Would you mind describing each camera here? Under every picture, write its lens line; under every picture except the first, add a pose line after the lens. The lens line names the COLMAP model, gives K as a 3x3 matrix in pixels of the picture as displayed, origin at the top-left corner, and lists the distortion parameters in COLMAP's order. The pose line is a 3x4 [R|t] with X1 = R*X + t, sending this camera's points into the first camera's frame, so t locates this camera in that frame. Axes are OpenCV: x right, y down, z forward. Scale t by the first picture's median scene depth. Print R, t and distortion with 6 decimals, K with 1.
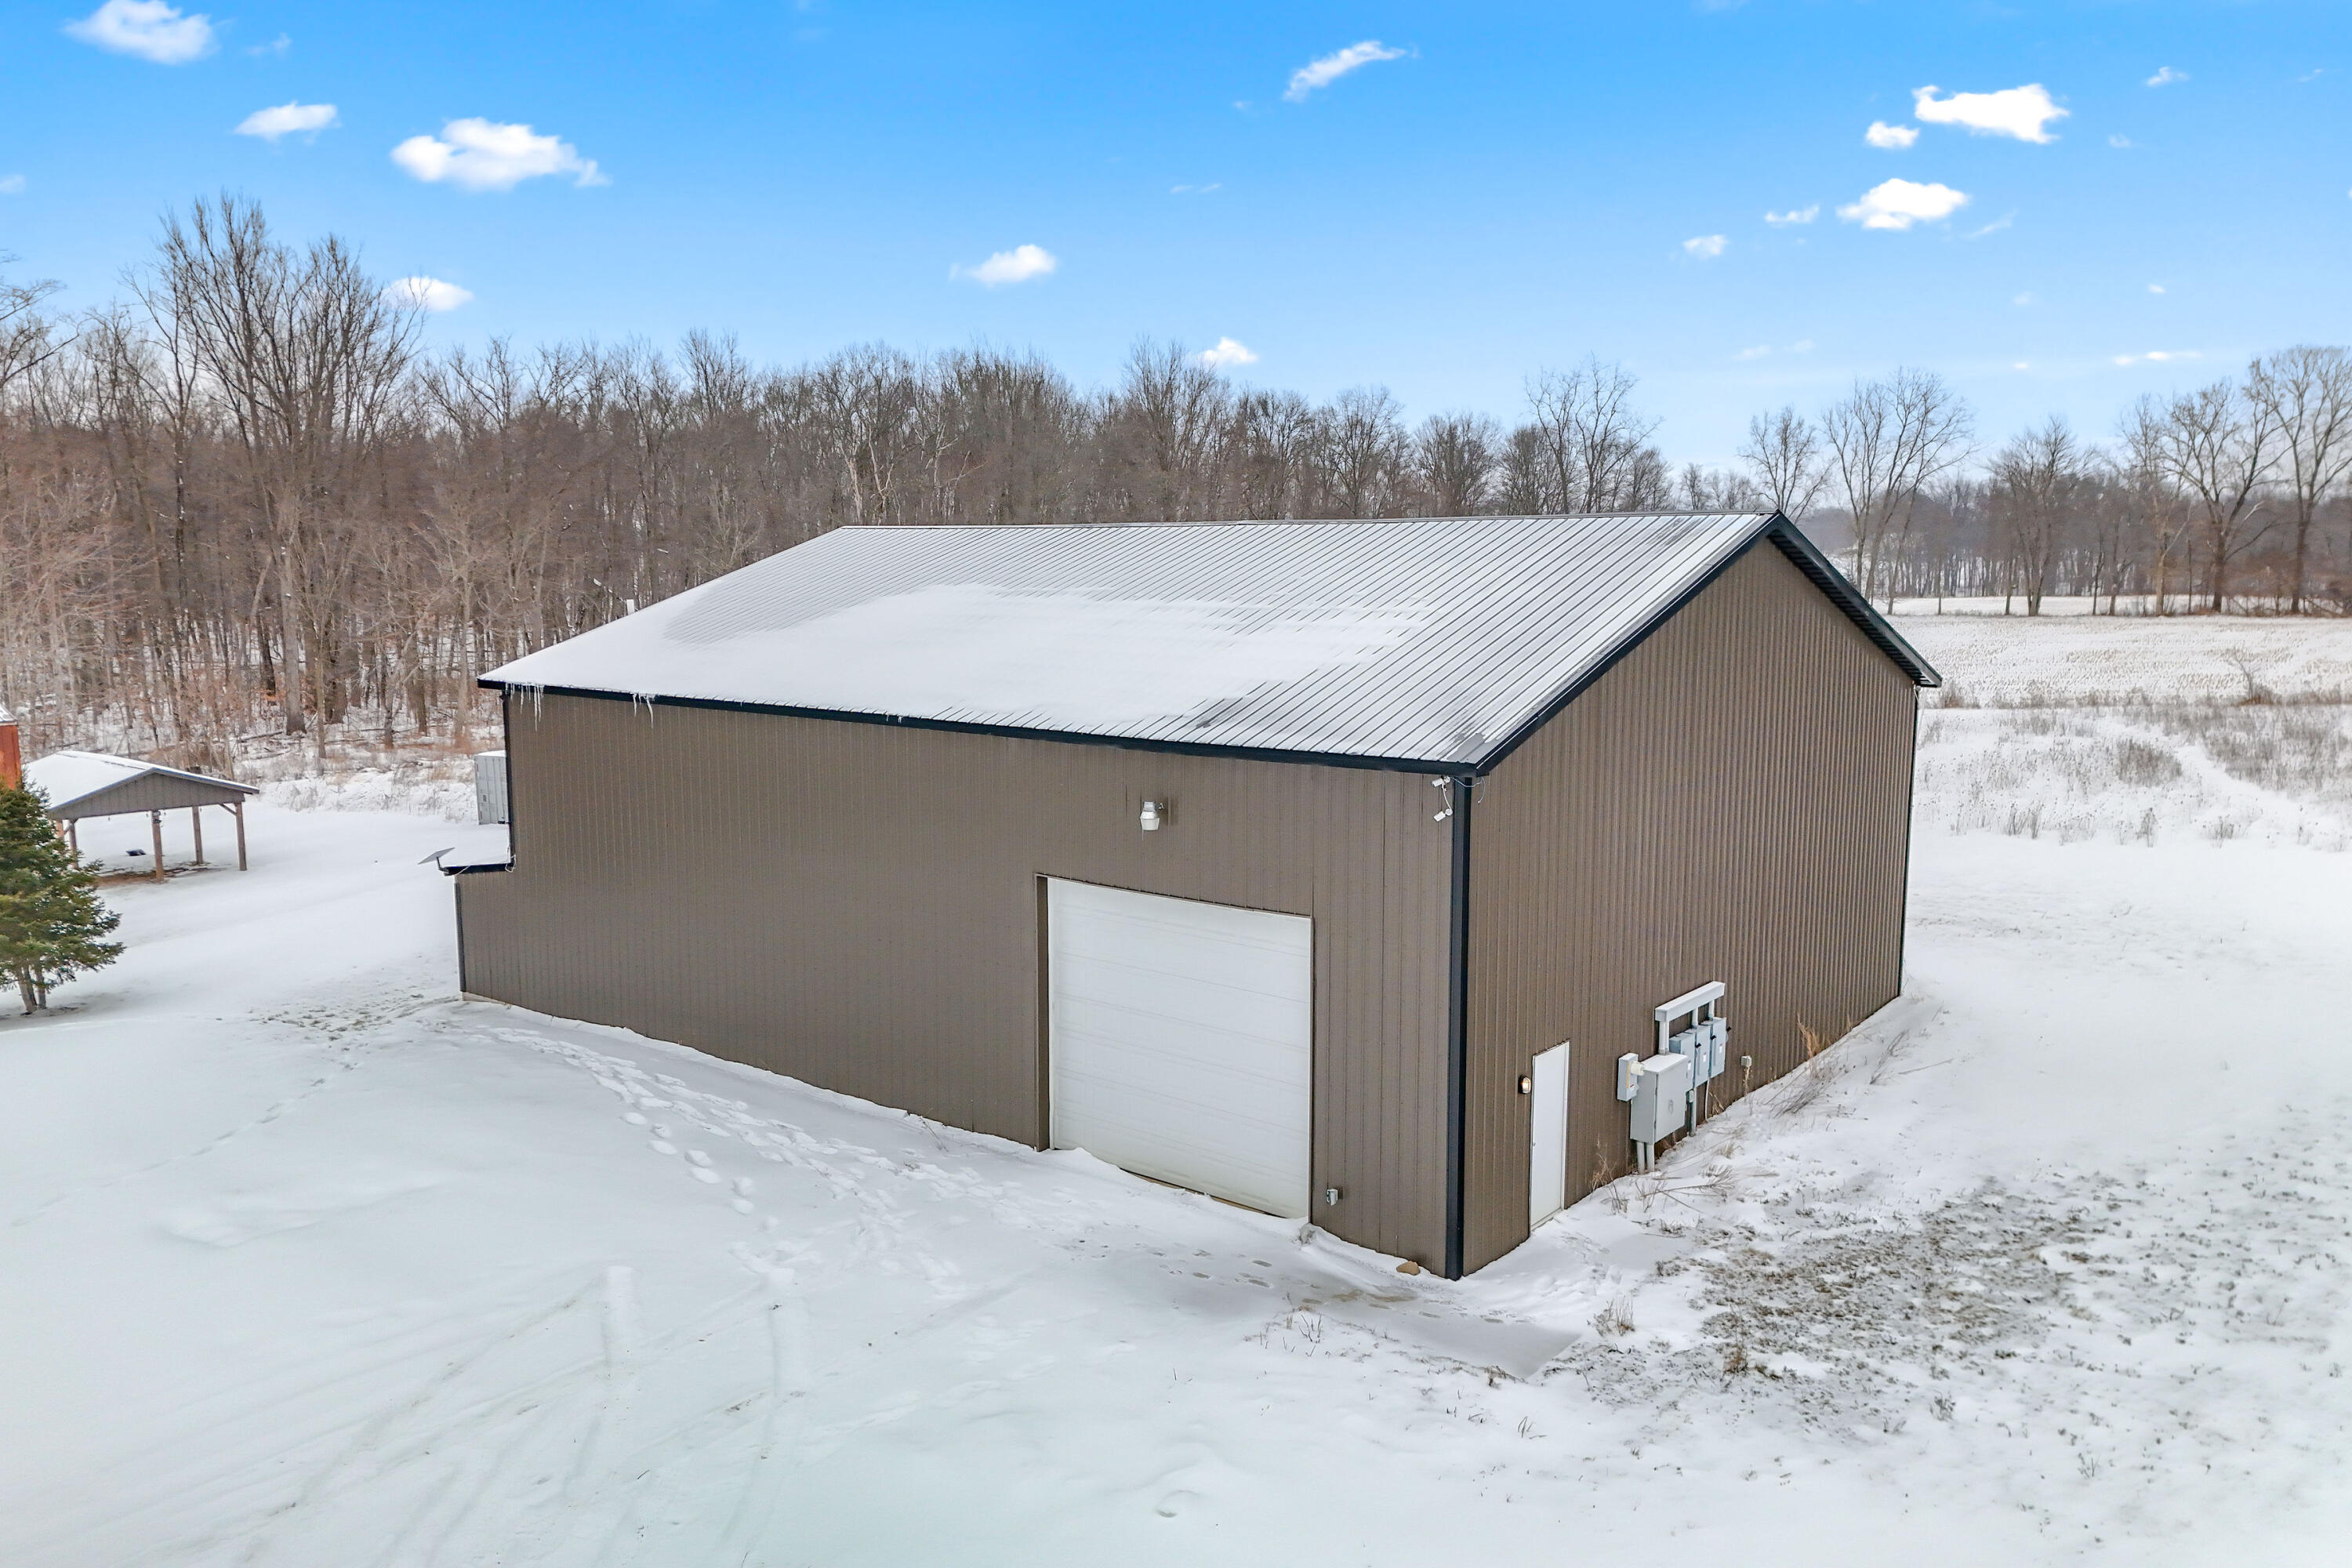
lens RADIAL K [[1726.0, 0, 1176.0], [0, 1726.0, 784.0], [0, 0, 1]] dist [0.089999, -0.091156]
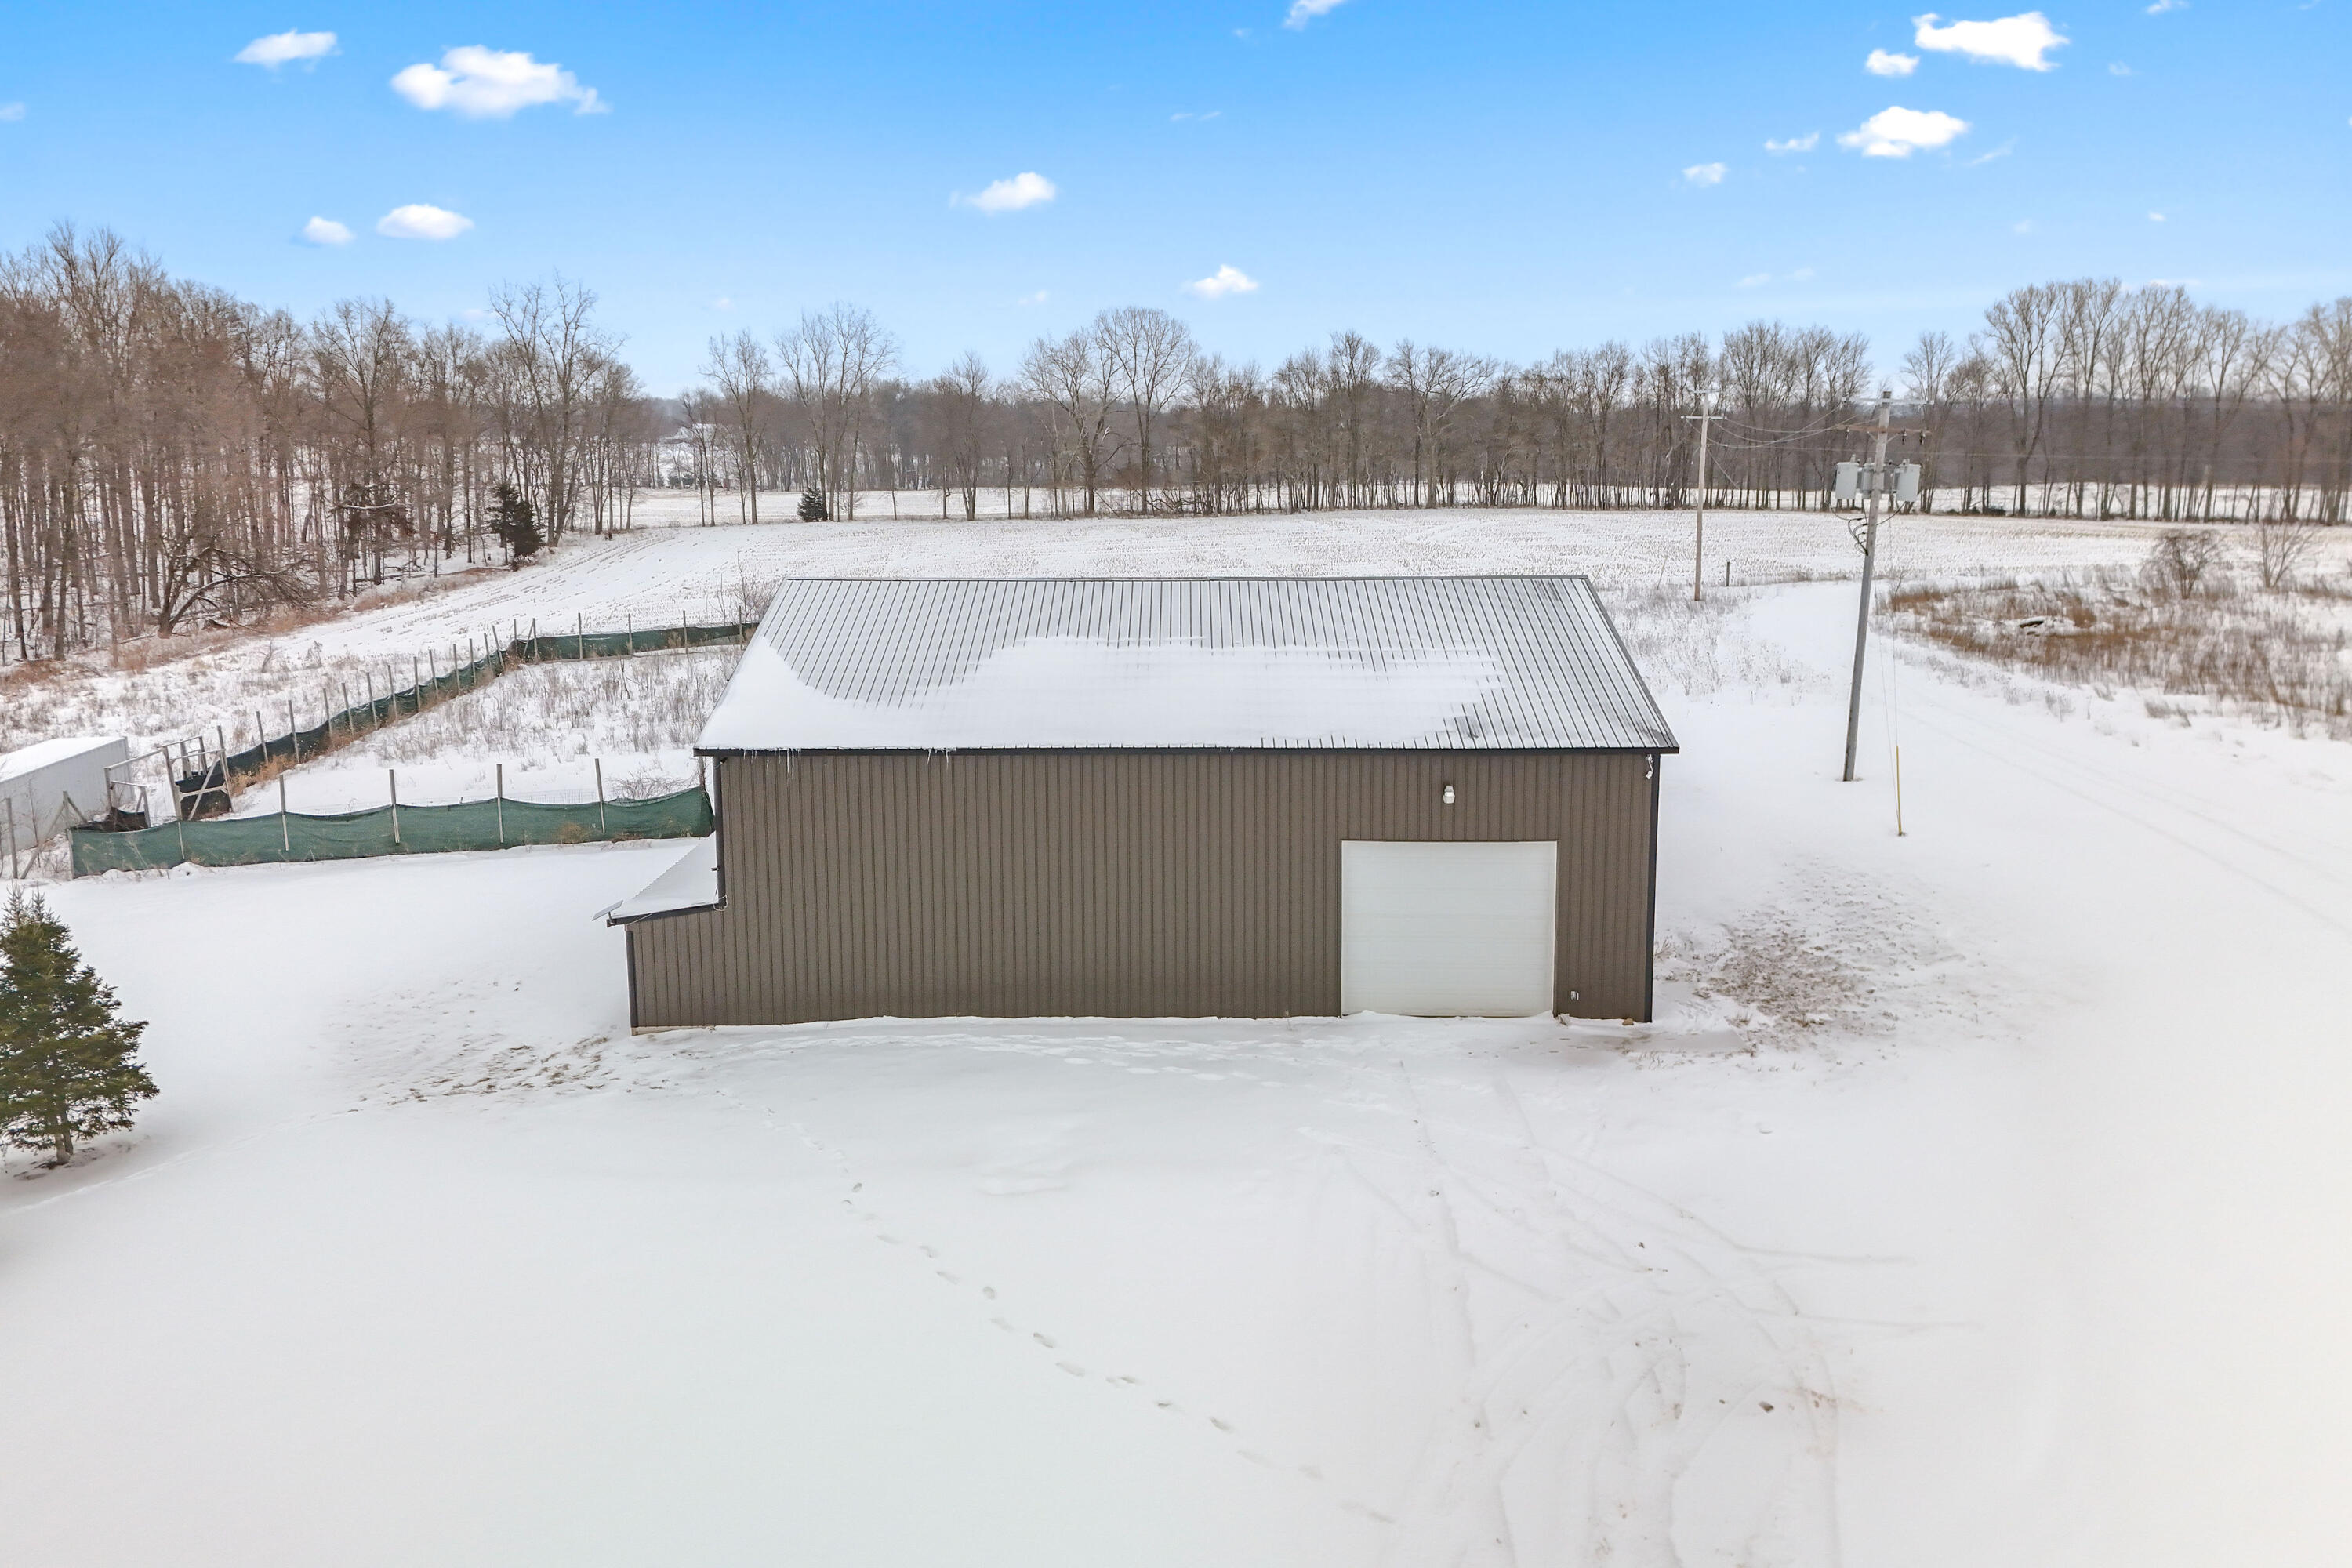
lens RADIAL K [[1732.4, 0, 1180.7], [0, 1732.4, 667.5], [0, 0, 1]] dist [0.110915, -0.113610]
pose [[0.779896, -0.086039, 0.619967, -1.167617], [0.084785, 0.995899, 0.031554, -0.166598], [-0.620140, 0.027955, 0.783993, -0.143132]]
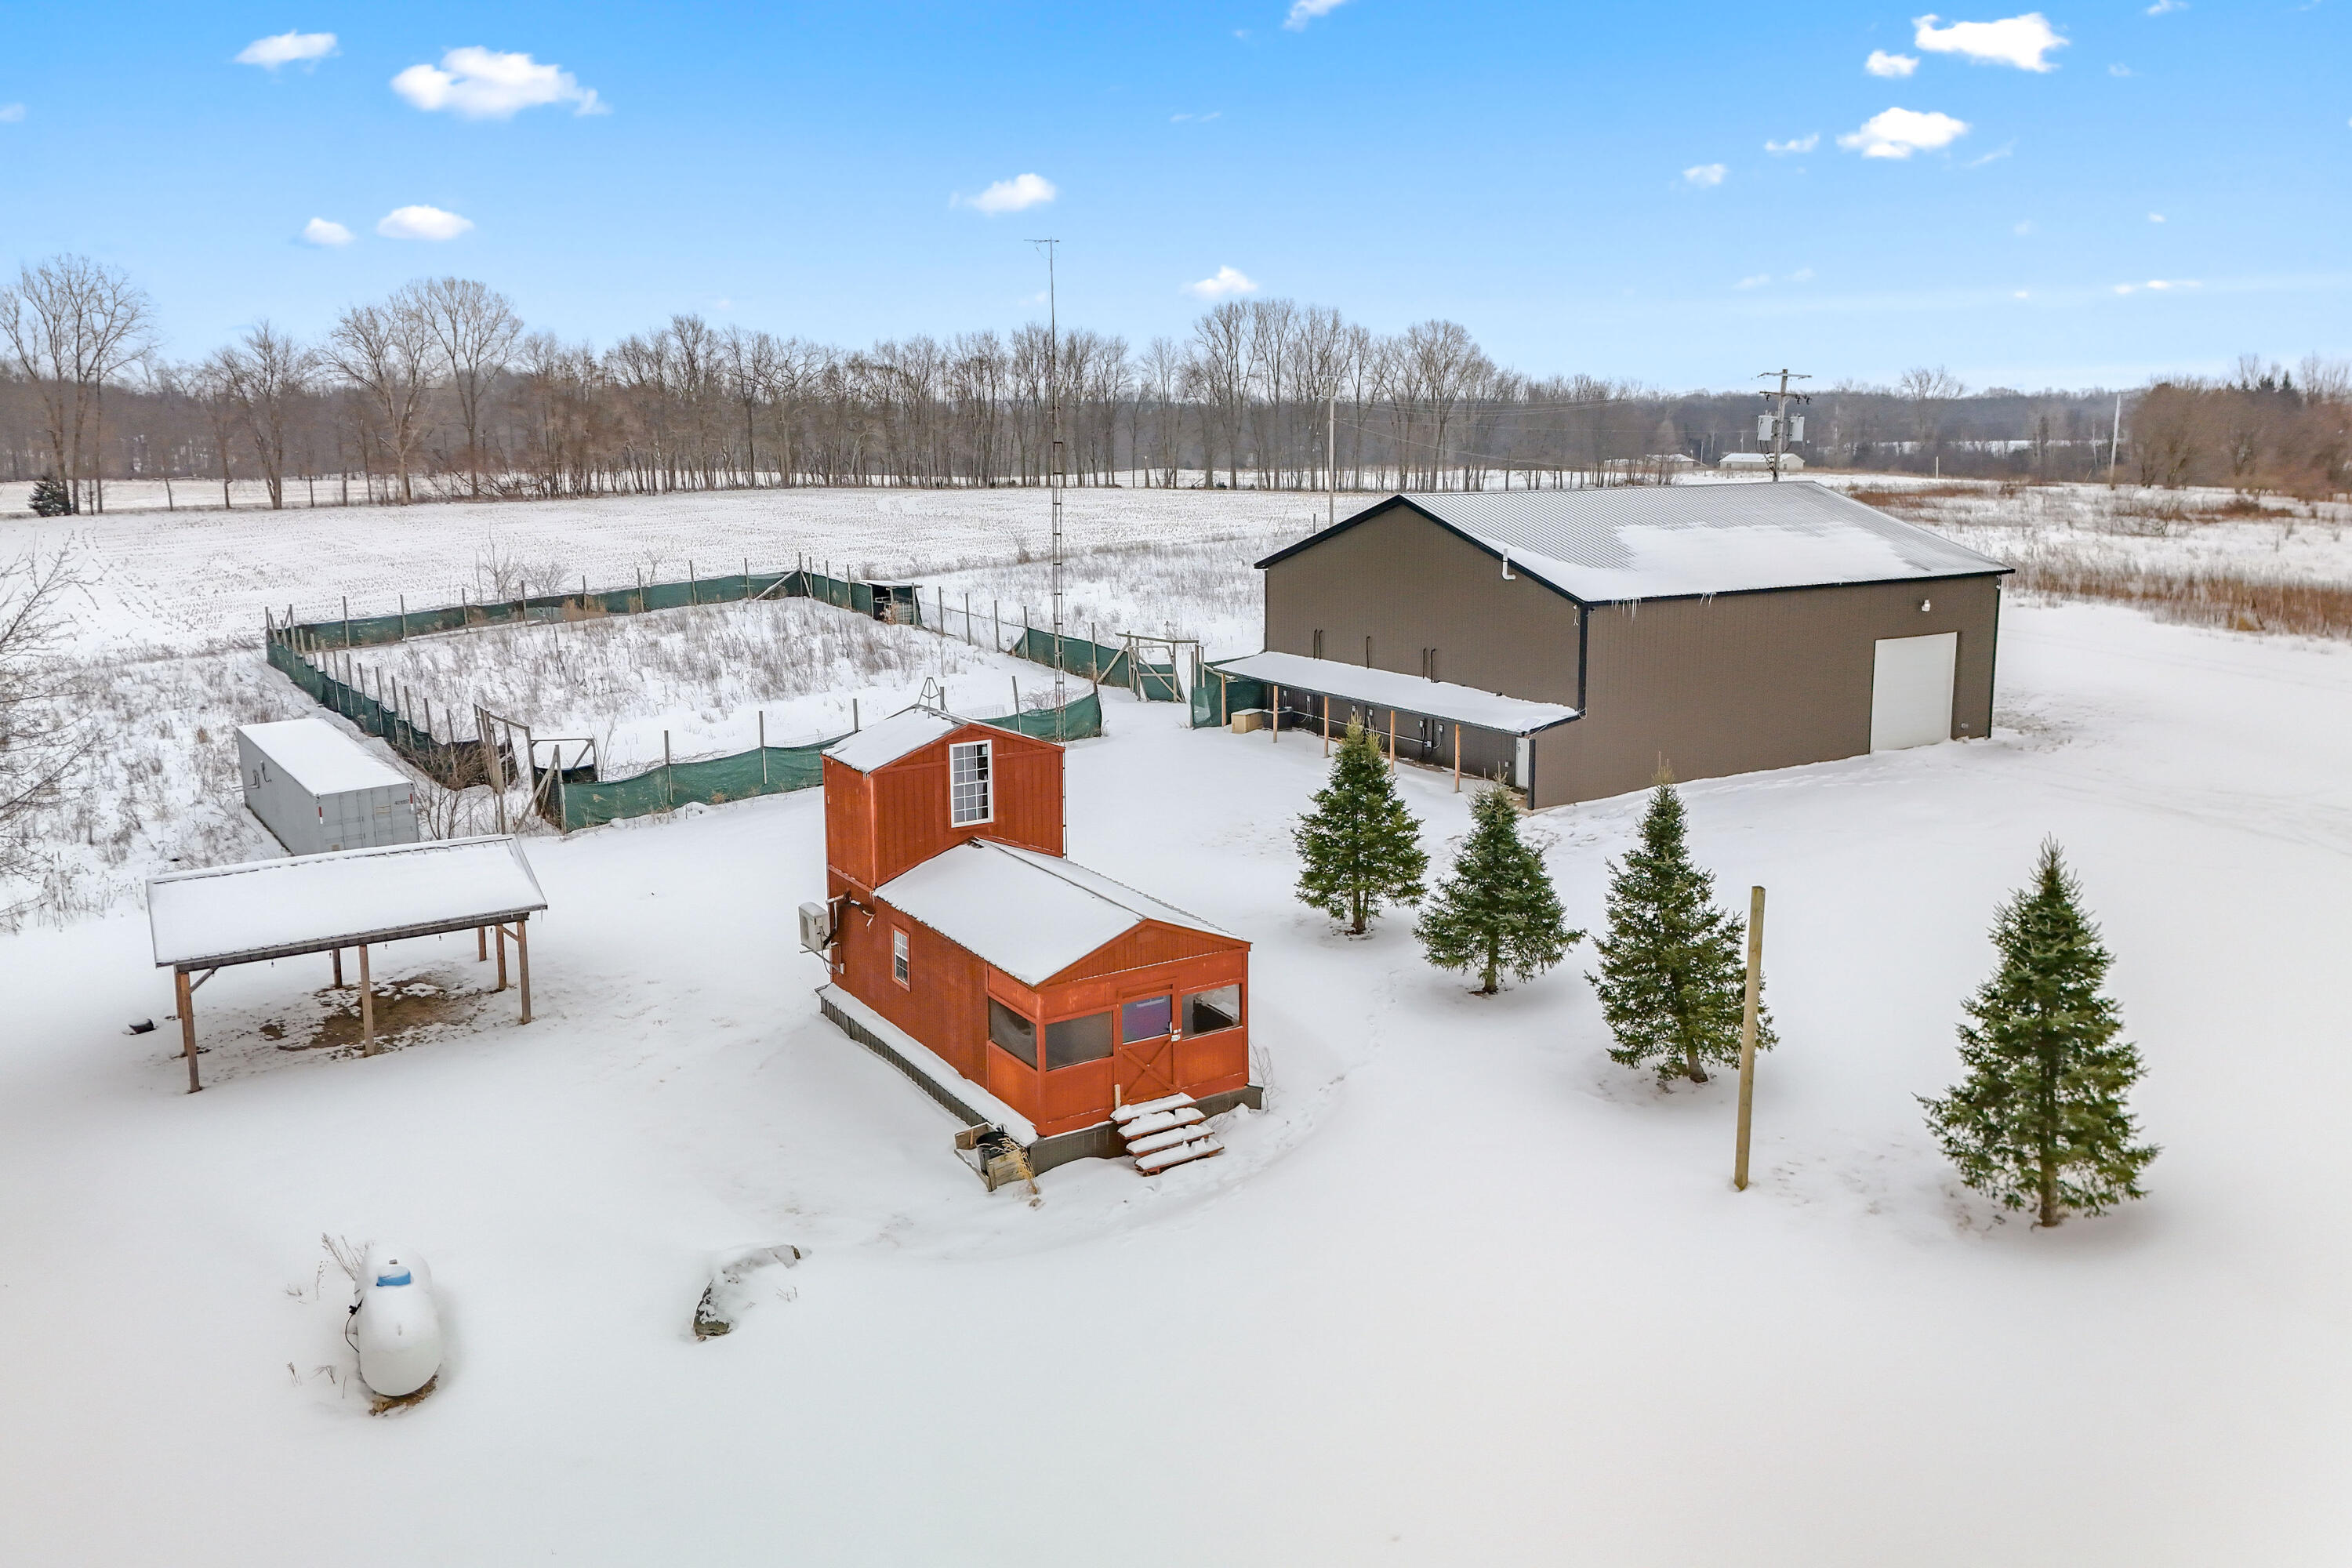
lens RADIAL K [[1732.4, 0, 1180.7], [0, 1732.4, 667.5], [0, 0, 1]] dist [0.110915, -0.113610]
pose [[0.328324, -0.130791, 0.935466, -2.769809], [0.125496, 0.987627, 0.094038, -0.269467], [-0.936191, 0.086522, 0.340676, 1.091196]]
